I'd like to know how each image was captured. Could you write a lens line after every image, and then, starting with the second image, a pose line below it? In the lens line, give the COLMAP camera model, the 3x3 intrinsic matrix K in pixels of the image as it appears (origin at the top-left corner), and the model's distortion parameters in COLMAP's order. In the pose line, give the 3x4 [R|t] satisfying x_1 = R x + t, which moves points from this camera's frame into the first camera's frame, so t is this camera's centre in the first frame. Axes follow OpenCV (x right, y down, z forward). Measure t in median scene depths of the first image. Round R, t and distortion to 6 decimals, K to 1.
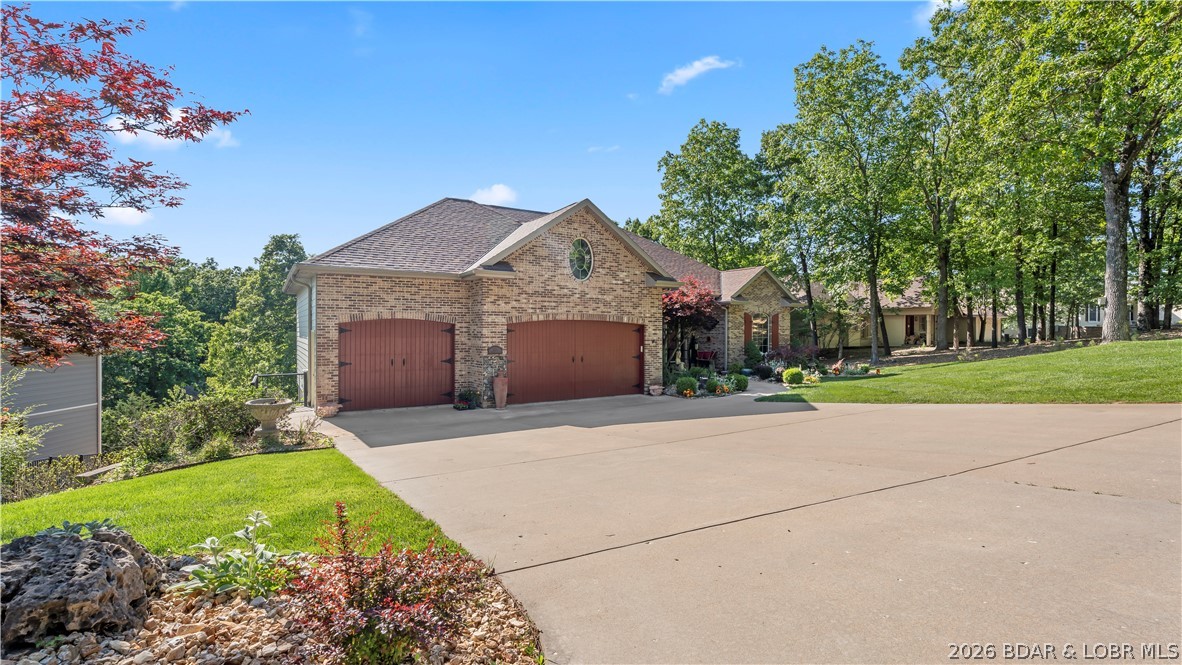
lens RADIAL K [[526.0, 0, 587.8], [0, 526.0, 332.2], [0, 0, 1]] dist [0.001003, 0.000400]
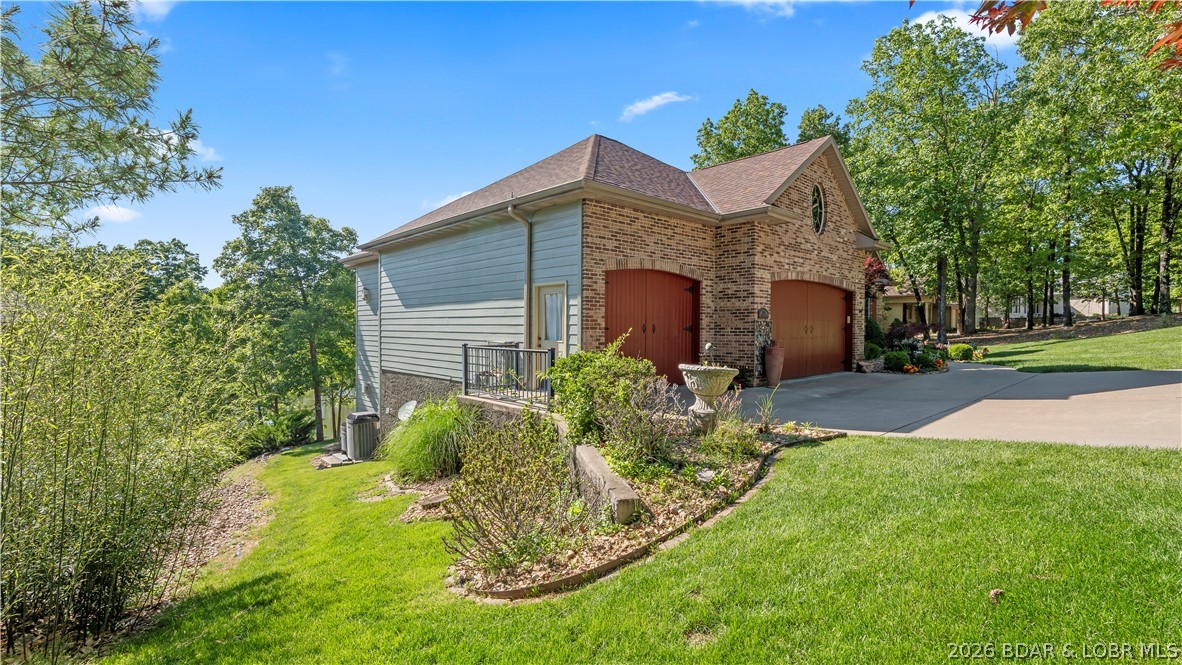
lens RADIAL K [[526.0, 0, 592.7], [0, 526.0, 329.8], [0, 0, 1]] dist [0.001003, 0.000400]
pose [[0.978573, -0.000637, 0.205897, -0.559053], [0.000693, 1.000000, -0.000198, 0.055447], [-0.205897, 0.000337, 0.978574, 0.266654]]
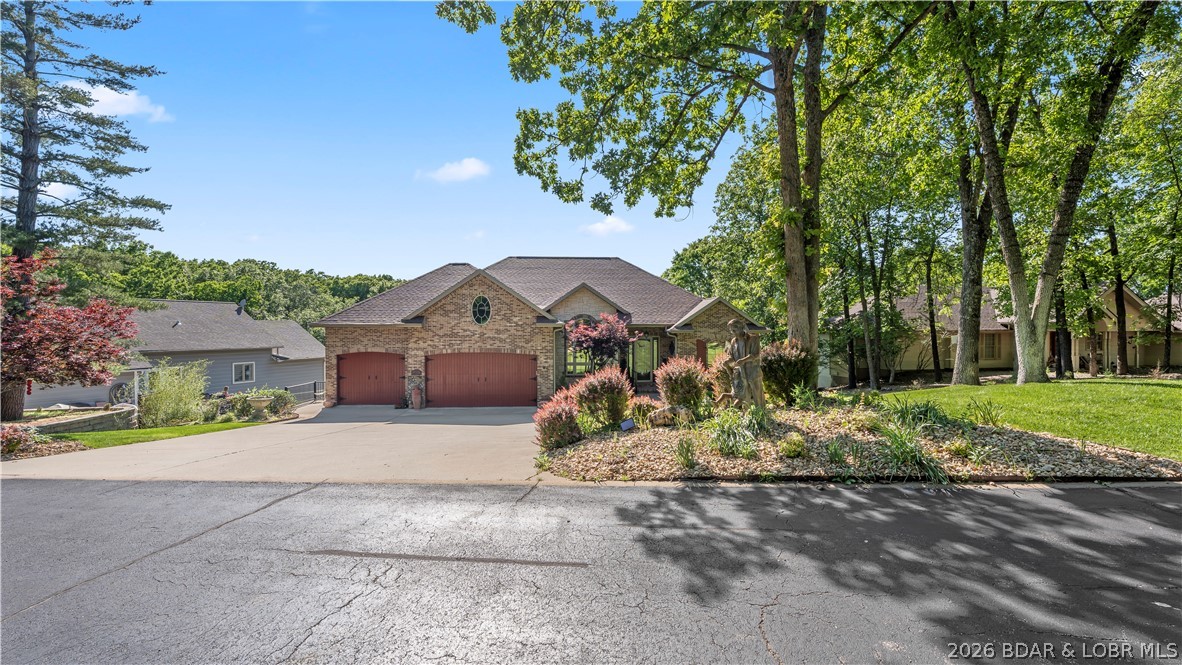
lens RADIAL K [[526.0, 0, 589.3], [0, 526.0, 333.2], [0, 0, 1]] dist [0.001003, 0.000400]
pose [[0.878881, 0.001935, -0.477037, 0.975991], [-0.000475, 0.999995, 0.003182, -0.084108], [0.477041, -0.002571, 0.878877, -0.128359]]
